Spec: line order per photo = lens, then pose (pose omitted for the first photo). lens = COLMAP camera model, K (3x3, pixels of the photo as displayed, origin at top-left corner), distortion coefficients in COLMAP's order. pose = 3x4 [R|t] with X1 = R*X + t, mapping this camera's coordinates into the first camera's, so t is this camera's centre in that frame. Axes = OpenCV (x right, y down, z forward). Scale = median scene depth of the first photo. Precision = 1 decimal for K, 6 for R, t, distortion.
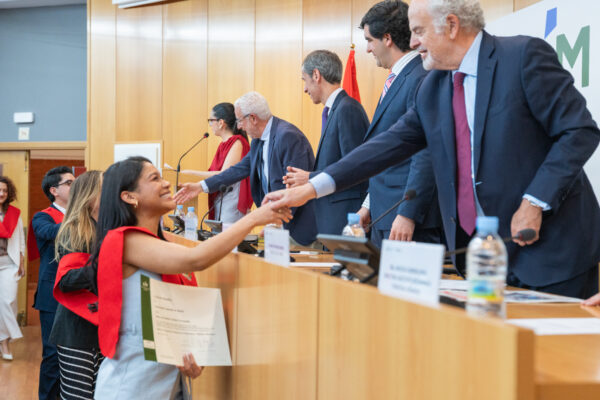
lens RADIAL K [[995.4, 0, 298.7], [0, 995.4, 194.6], [0, 0, 1]] dist [0.114373, 0.000000]
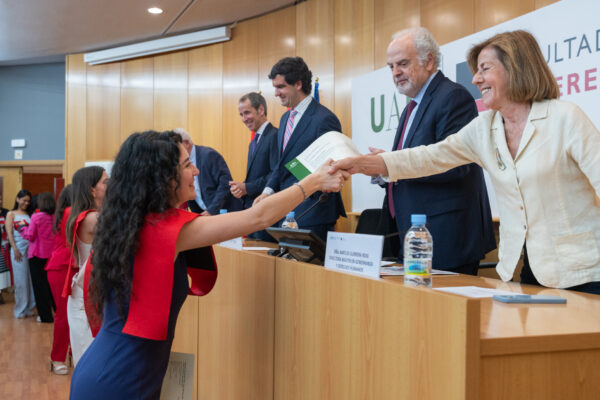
lens RADIAL K [[700.3, 0, 301.2], [0, 700.3, 197.6], [0, 0, 1]] dist [-0.085785, 0.000000]
pose [[0.992605, -0.003824, 0.121332, -0.050977], [0.003839, 0.999993, 0.000105, 0.000715], [-0.121332, 0.000362, 0.992612, 0.066592]]
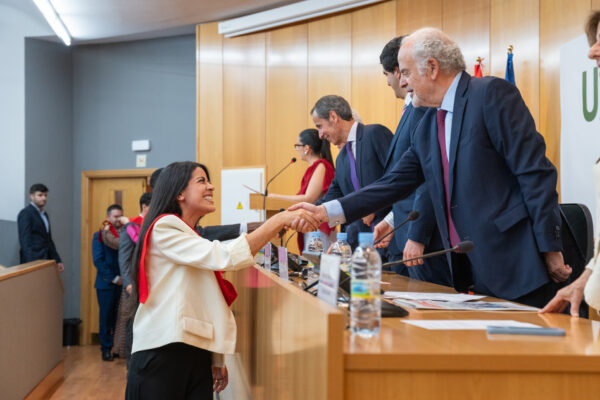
lens RADIAL K [[1083.3, 0, 300.9], [0, 1083.3, 200.9], [0, 0, 1]] dist [-0.002867, 0.000000]
pose [[0.987408, -0.017672, -0.157203, 0.095130], [0.015610, 0.999775, -0.014342, -0.001333], [0.157421, 0.011707, 0.987462, -0.113813]]
